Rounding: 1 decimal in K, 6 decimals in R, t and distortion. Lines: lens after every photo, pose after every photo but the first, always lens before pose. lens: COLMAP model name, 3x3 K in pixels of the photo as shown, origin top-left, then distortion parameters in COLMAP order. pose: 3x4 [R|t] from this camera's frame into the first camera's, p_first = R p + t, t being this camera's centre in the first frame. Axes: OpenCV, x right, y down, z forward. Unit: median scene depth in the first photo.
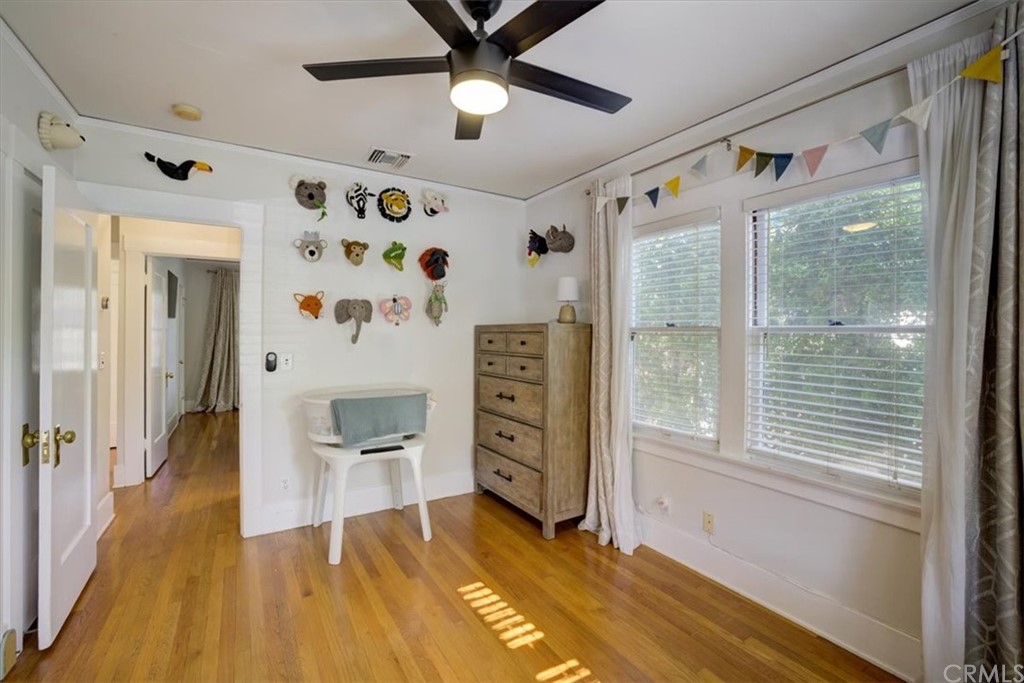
lens RADIAL K [[442.8, 0, 524.5], [0, 442.8, 332.1], [0, 0, 1]] dist [-0.000700, 0.000249]
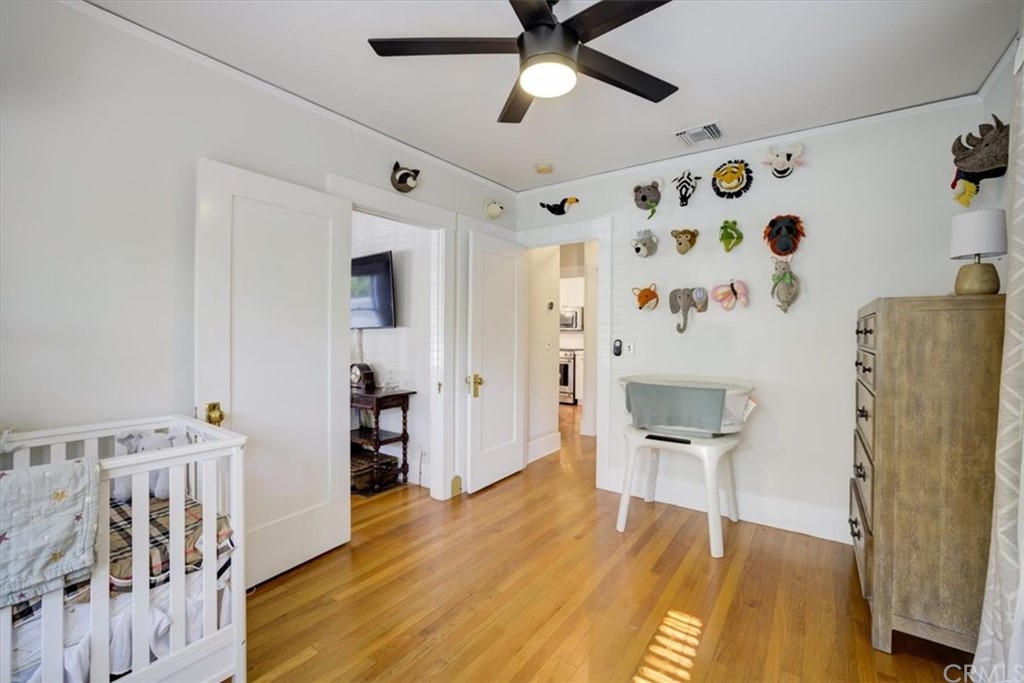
lens RADIAL K [[442.8, 0, 524.5], [0, 442.8, 332.1], [0, 0, 1]] dist [-0.000700, 0.000249]
pose [[0.400534, -0.003876, -0.916274, 0.402256], [-0.005176, 0.999966, -0.006492, 0.033846], [0.916267, 0.007342, 0.400500, 0.288584]]
